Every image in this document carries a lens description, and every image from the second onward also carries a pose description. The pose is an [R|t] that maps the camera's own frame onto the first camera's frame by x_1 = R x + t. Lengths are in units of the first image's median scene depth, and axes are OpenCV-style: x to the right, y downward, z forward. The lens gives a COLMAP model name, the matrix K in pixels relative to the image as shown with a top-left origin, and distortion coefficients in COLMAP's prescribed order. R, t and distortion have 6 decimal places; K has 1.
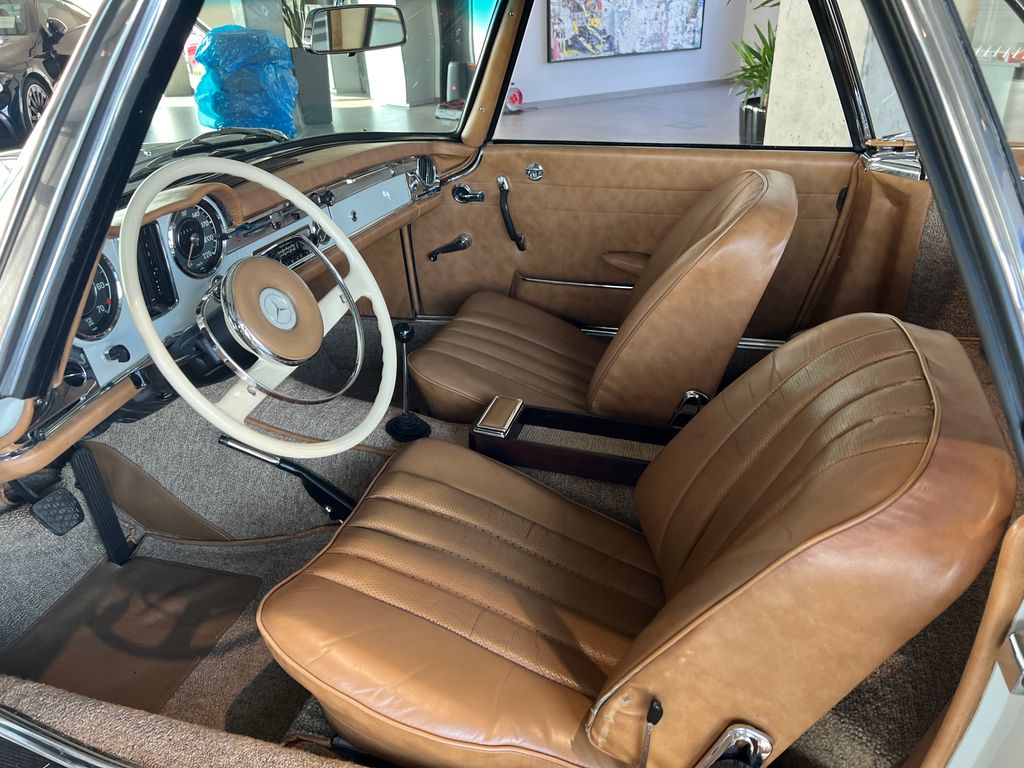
lens RADIAL K [[772.9, 0, 512.0], [0, 772.9, 384.0], [0, 0, 1]] dist [0.049599, -0.039167]
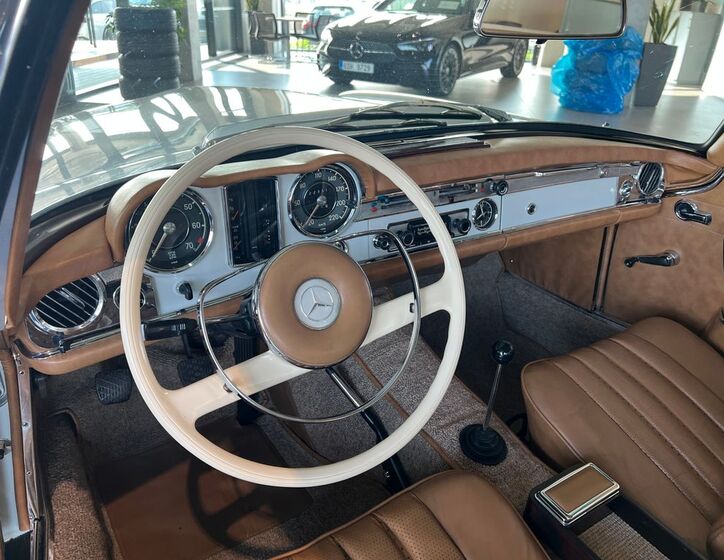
lens RADIAL K [[563.4, 0, 362.0], [0, 563.4, 280.0], [0, 0, 1]] dist [0.057728, -0.060375]
pose [[0.754771, 0.347142, -0.556609, 0.051812], [-0.348666, 0.931020, 0.107855, -0.114519], [0.555655, 0.112665, 0.823744, 0.259941]]
